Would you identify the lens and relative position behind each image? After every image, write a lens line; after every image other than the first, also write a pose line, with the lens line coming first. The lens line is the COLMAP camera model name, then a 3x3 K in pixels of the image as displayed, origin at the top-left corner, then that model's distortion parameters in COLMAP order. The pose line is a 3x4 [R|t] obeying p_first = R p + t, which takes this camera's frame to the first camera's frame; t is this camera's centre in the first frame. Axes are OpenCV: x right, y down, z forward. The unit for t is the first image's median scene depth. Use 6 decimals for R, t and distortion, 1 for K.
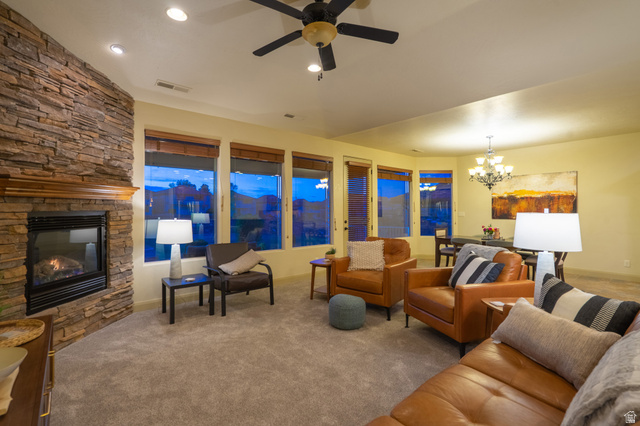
lens RADIAL K [[300.8, 0, 317.8], [0, 300.8, 207.6], [0, 0, 1]] dist [0.001800, -0.000795]
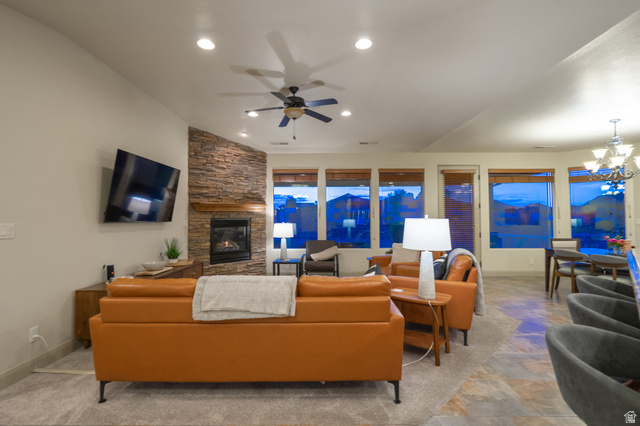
lens RADIAL K [[300.8, 0, 316.6], [0, 300.8, 209.7], [0, 0, 1]] dist [0.001800, -0.000795]
pose [[0.756918, -0.019588, -0.653216, 0.710304], [0.008187, 0.999756, -0.020492, 0.002130], [0.653458, 0.010163, 0.756895, -0.117211]]
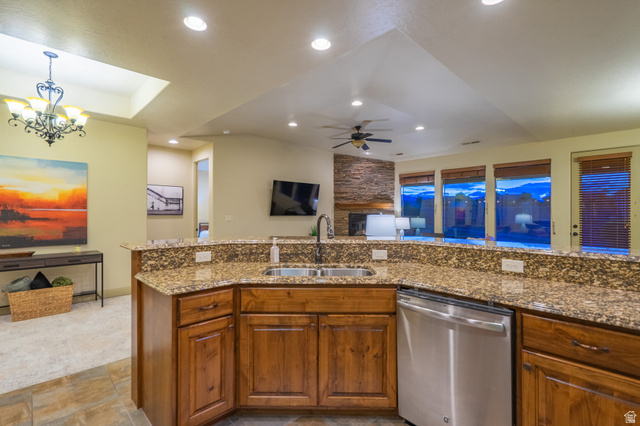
lens RADIAL K [[300.8, 0, 317.2], [0, 300.8, 213.0], [0, 0, 1]] dist [0.001800, -0.000795]
pose [[0.061217, 0.001900, -0.998123, 1.484093], [0.010282, 0.999944, 0.002534, -0.002028], [0.998072, -0.010418, 0.061194, 0.290989]]
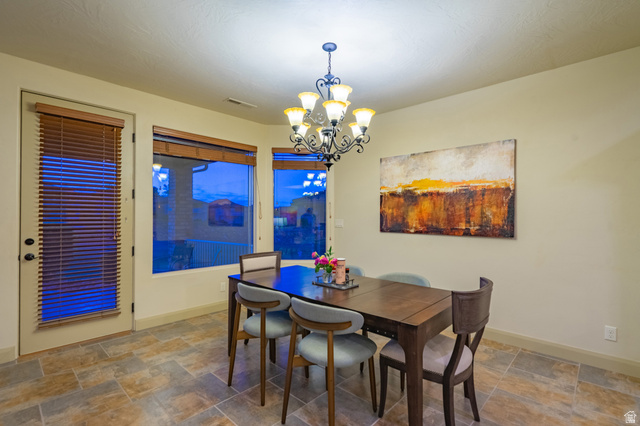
lens RADIAL K [[300.8, 0, 320.6], [0, 300.8, 214.7], [0, 0, 1]] dist [0.001800, -0.000795]
pose [[0.993544, 0.005907, 0.113294, 0.735855], [-0.006509, 0.999967, 0.004950, 0.005697], [-0.113261, -0.005656, 0.993549, 0.821208]]
